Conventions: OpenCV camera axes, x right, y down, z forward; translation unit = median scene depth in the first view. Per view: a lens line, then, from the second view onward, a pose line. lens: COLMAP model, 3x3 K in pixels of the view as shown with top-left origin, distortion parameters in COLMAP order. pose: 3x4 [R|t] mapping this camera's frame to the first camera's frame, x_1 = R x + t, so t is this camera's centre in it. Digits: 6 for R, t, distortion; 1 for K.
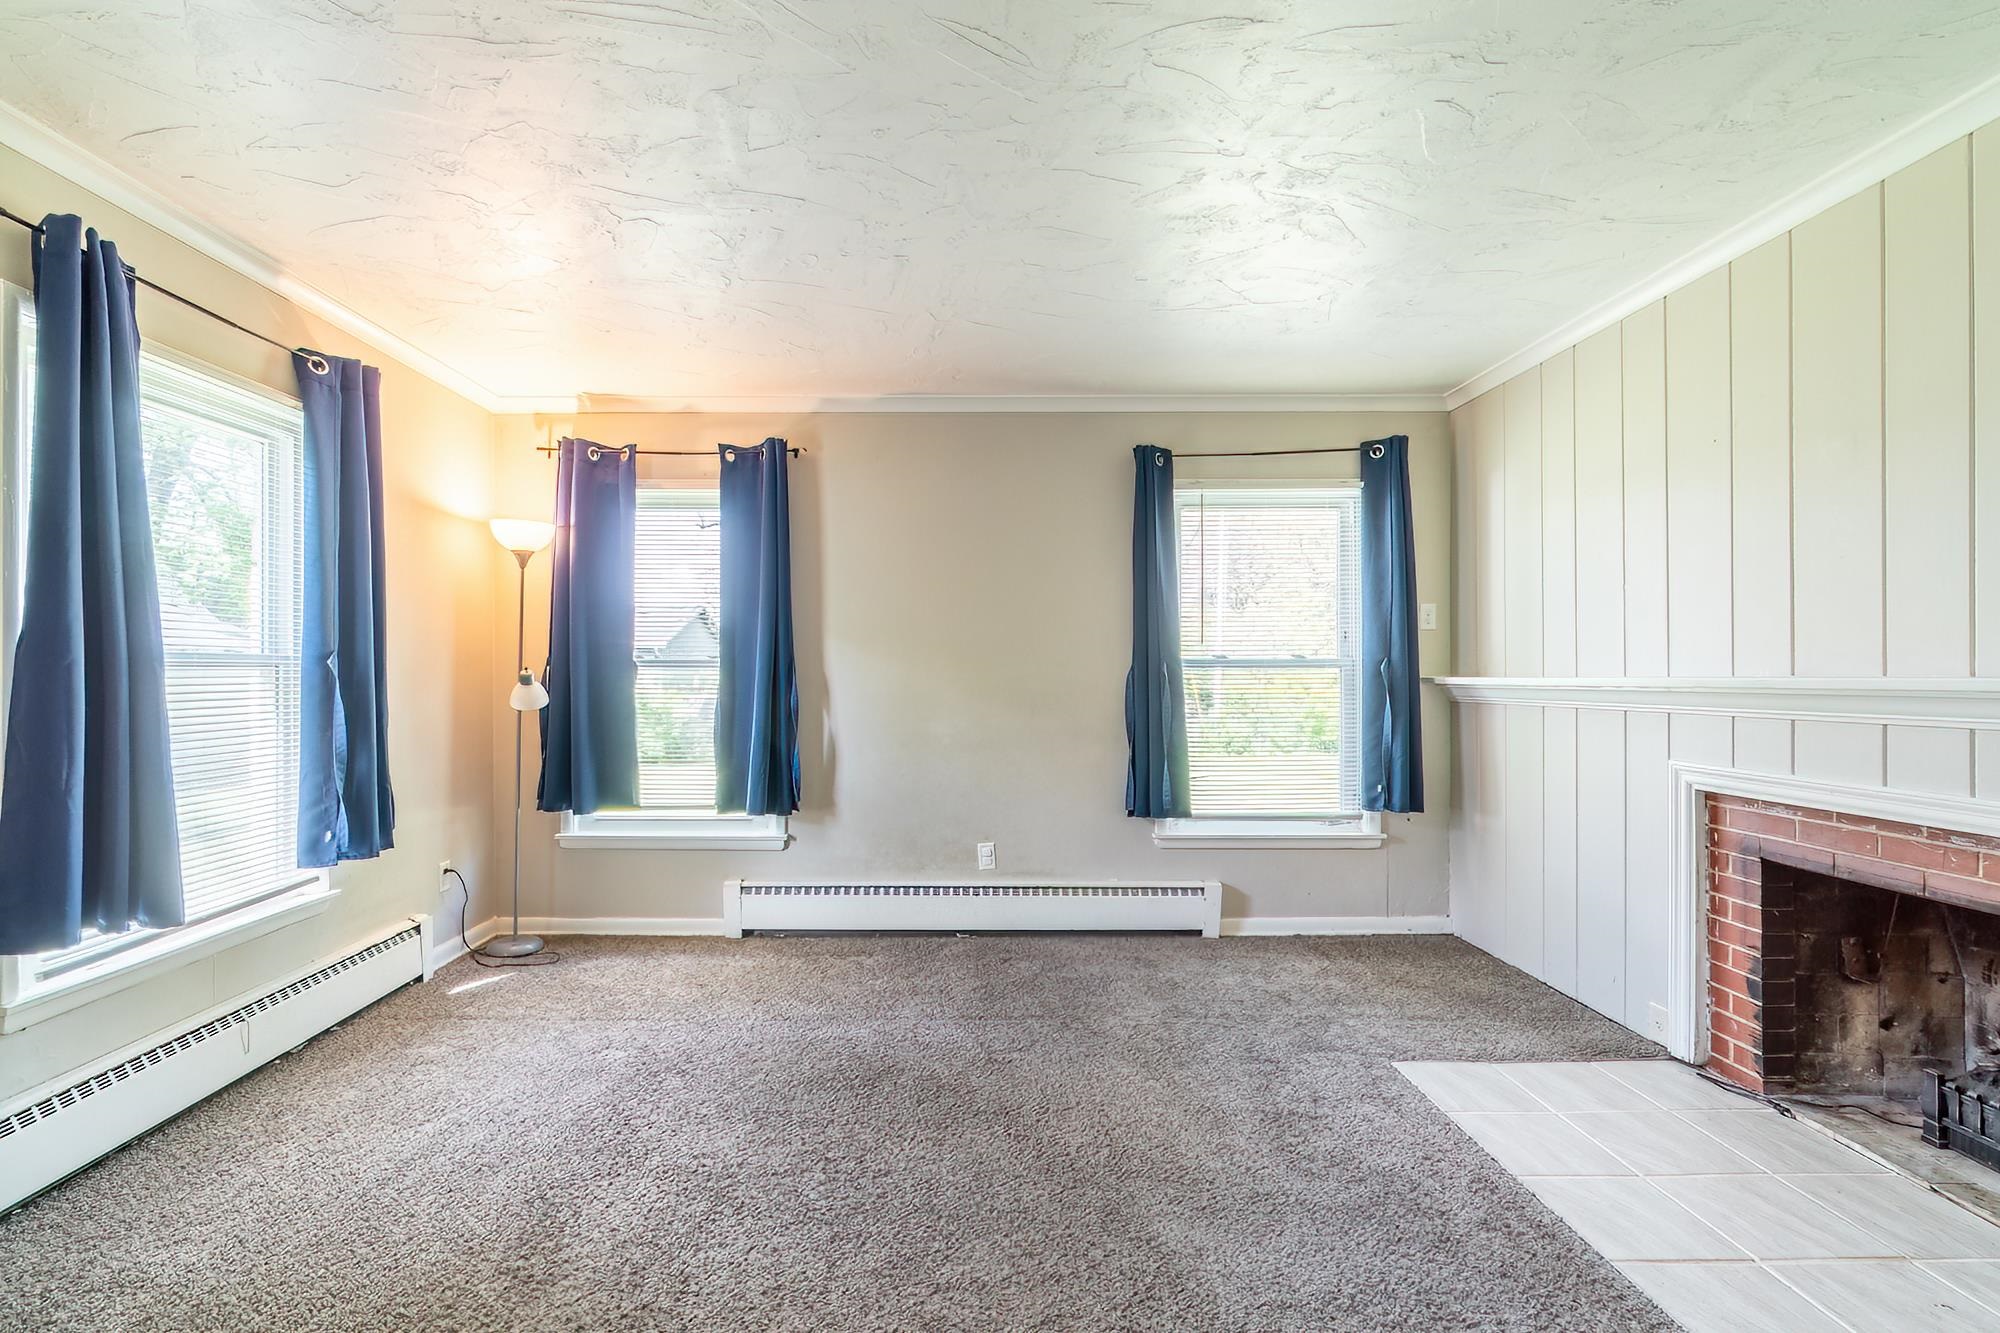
lens RADIAL K [[888.4, 0, 967.2], [0, 888.4, 664.4], [0, 0, 1]] dist [-0.001149, 0.000306]
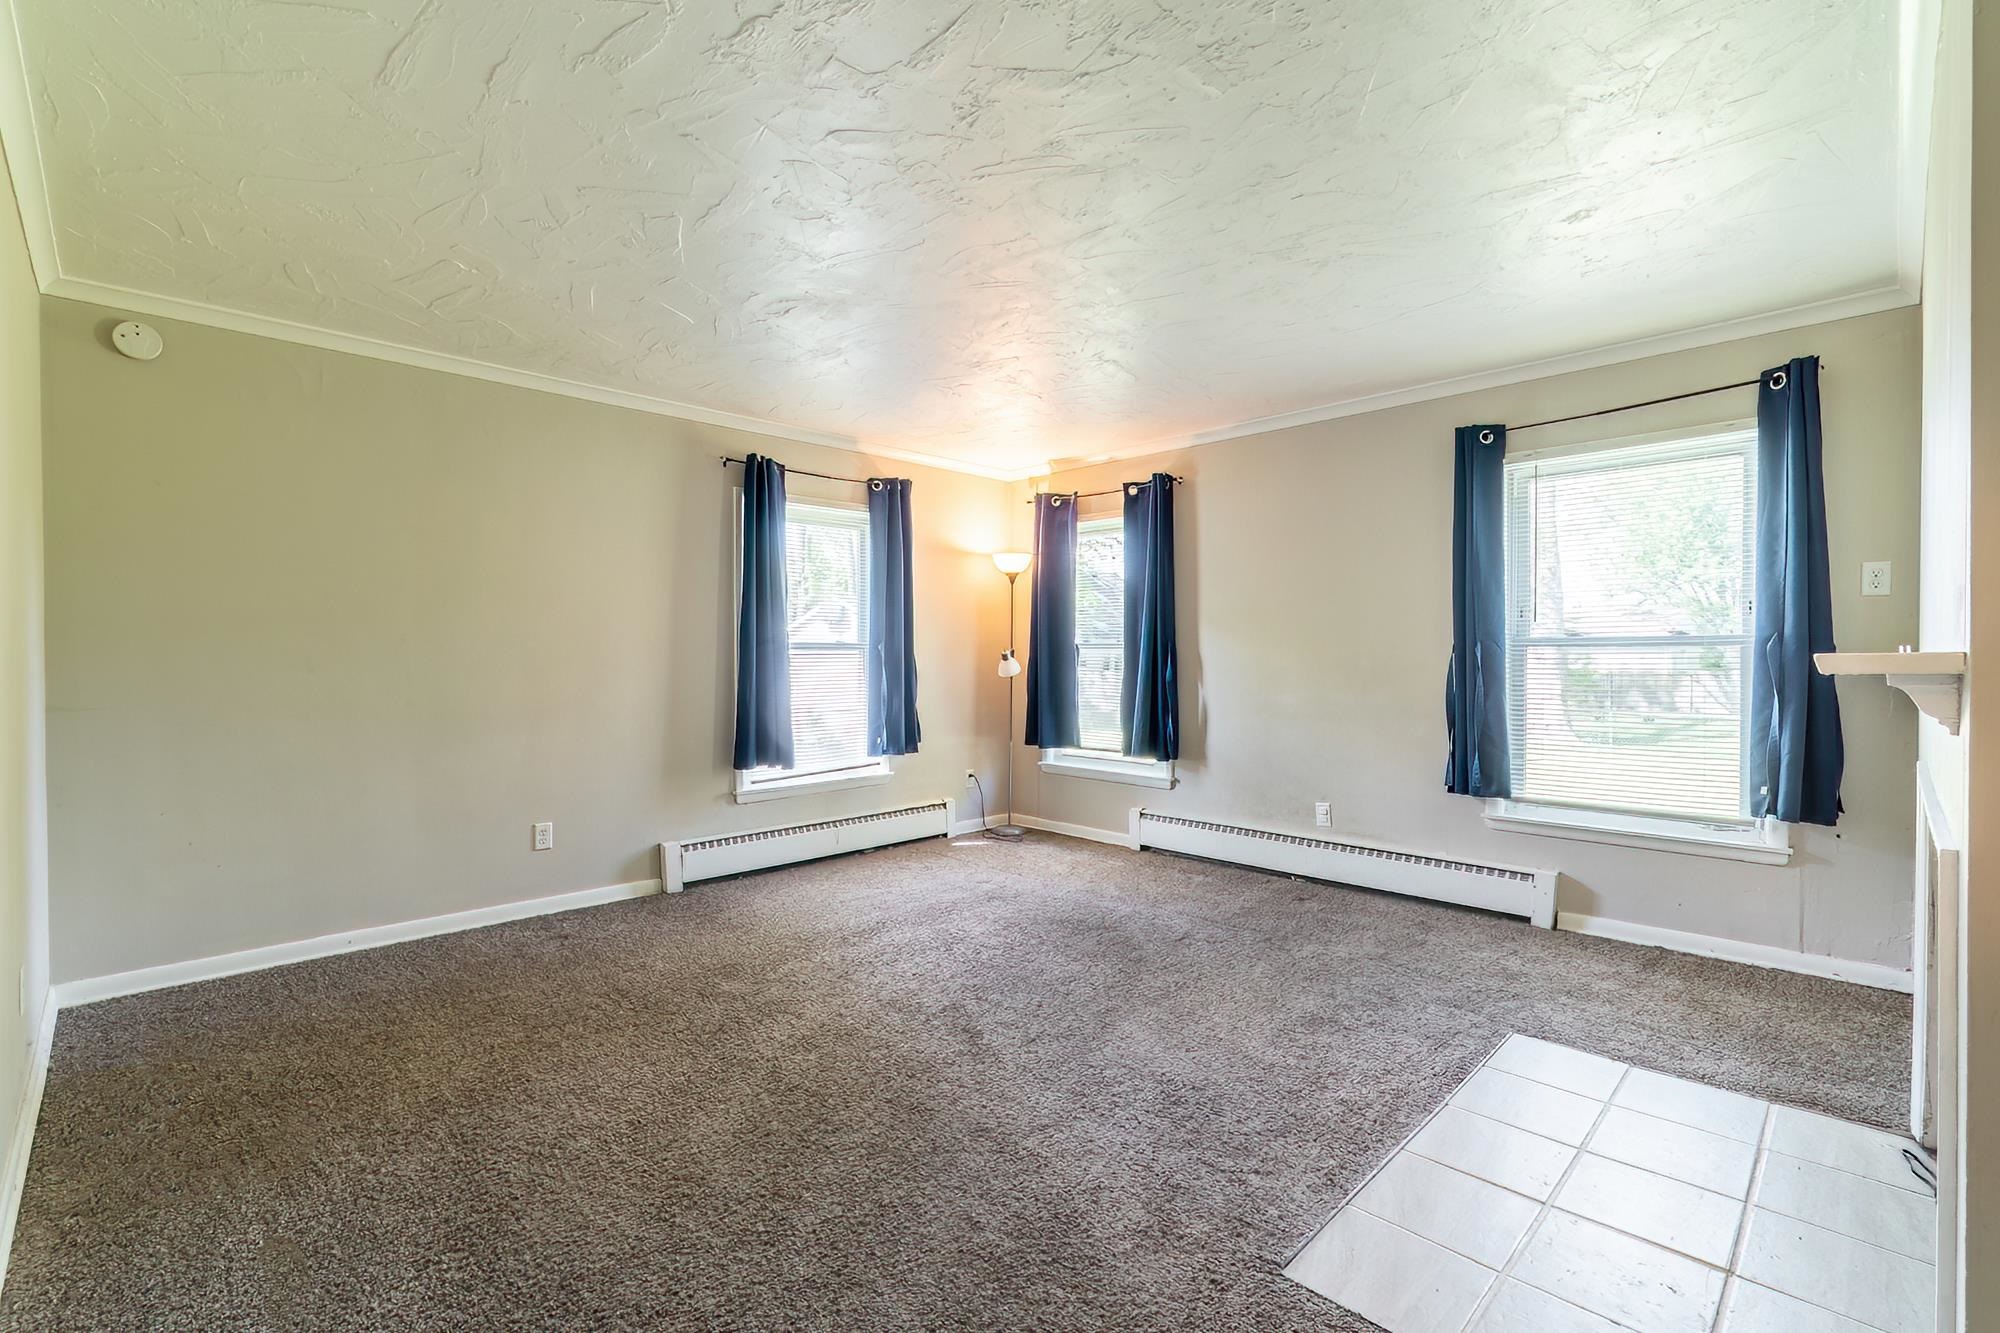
lens RADIAL K [[892.2, 0, 998.4], [0, 892.2, 663.9], [0, 0, 1]] dist [0.000736, 0.000090]
pose [[0.704816, 0.007724, -0.709348, 0.571332], [0.006125, 0.999837, 0.016973, 0.002477], [0.709363, -0.016308, 0.704654, -0.098315]]
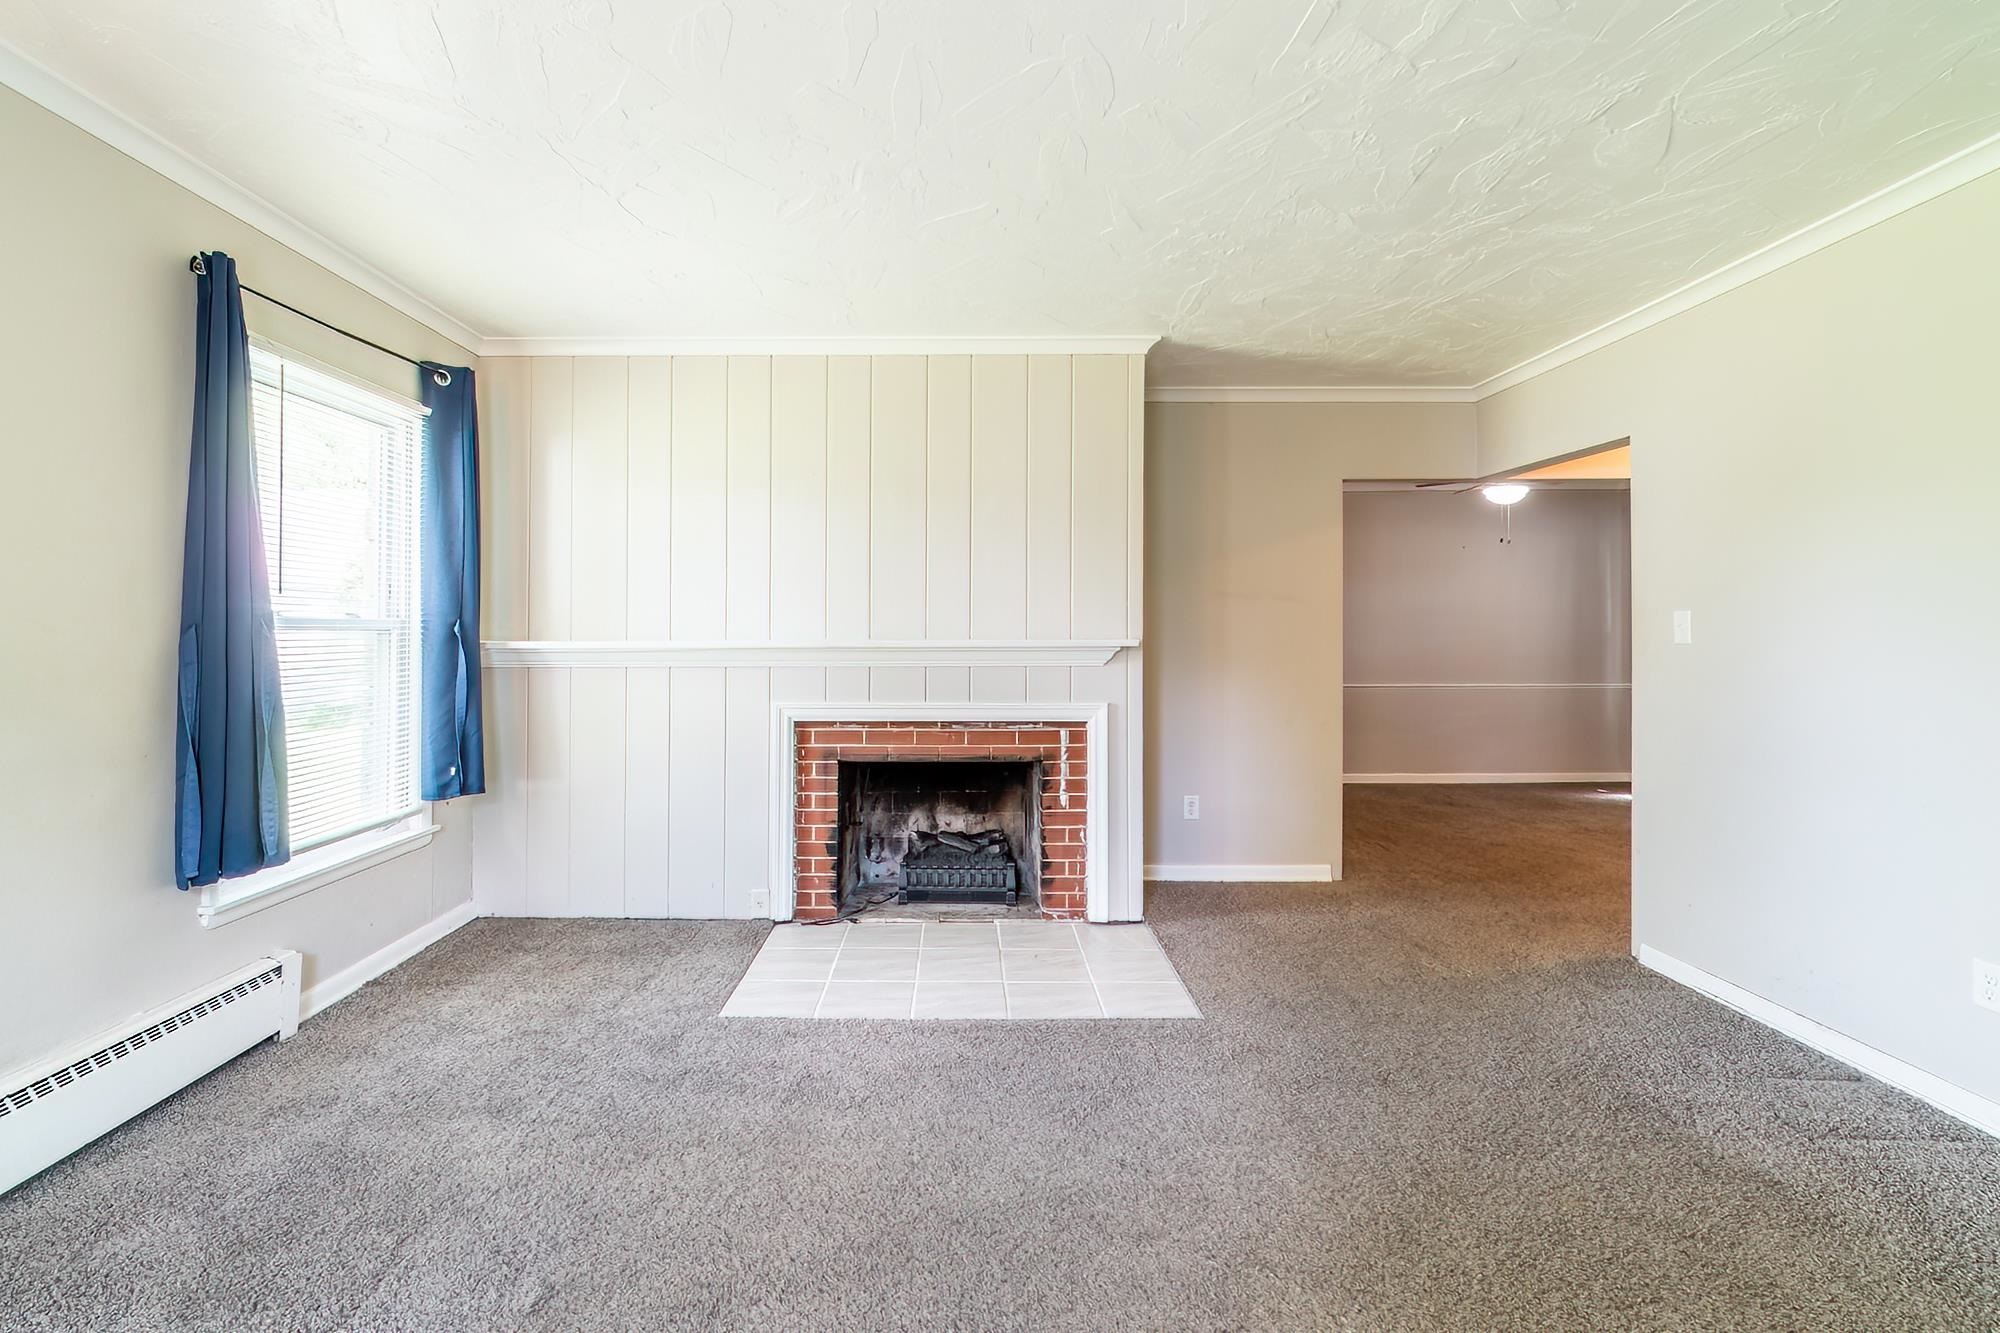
lens RADIAL K [[867.0, 0, 947.2], [0, 867.0, 640.8], [0, 0, 1]] dist [-0.001782, -0.000185]
pose [[0.024188, -0.001896, 0.999706, -0.375385], [-0.007983, 0.999966, 0.002090, 0.007979], [-0.999676, -0.008031, 0.024172, 0.522121]]
